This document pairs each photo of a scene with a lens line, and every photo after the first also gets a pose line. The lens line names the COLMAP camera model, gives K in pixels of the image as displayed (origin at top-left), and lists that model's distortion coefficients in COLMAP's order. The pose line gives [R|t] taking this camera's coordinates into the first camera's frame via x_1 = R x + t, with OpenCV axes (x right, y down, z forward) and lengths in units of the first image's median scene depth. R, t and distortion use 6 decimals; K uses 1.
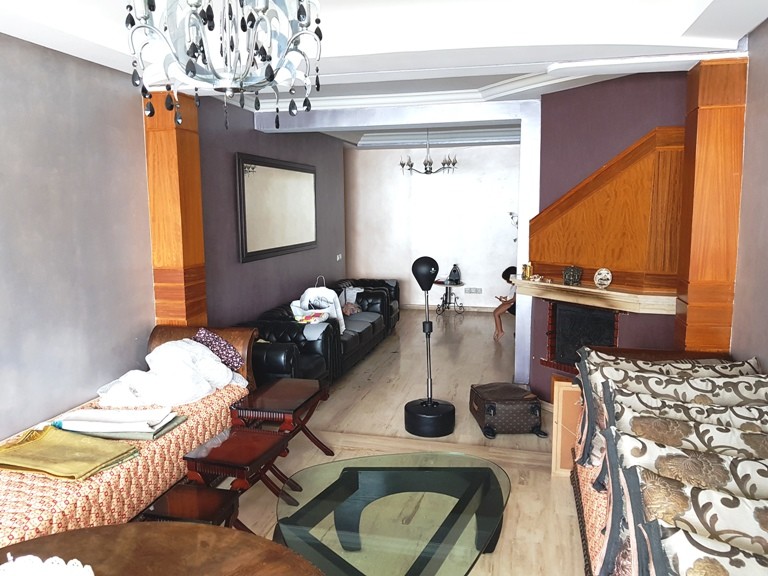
lens RADIAL K [[591.0, 0, 382.6], [0, 591.0, 287.0], [0, 0, 1]] dist [0.035800, -0.004706]
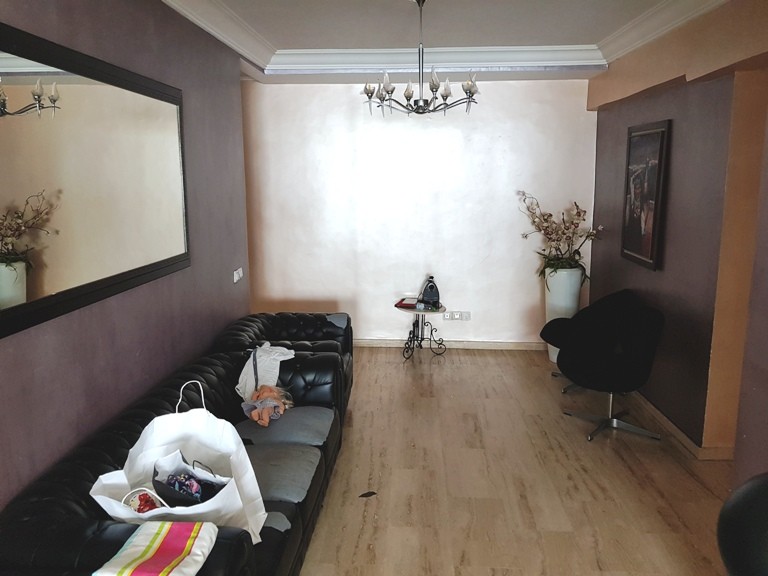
lens RADIAL K [[591.0, 0, 387.3], [0, 591.0, 287.8], [0, 0, 1]] dist [0.035800, -0.004706]
pose [[0.983561, -0.023844, 0.178996, -0.033133], [0.016782, 0.999024, 0.040861, -0.052387], [-0.179795, -0.037185, 0.983001, 0.401521]]
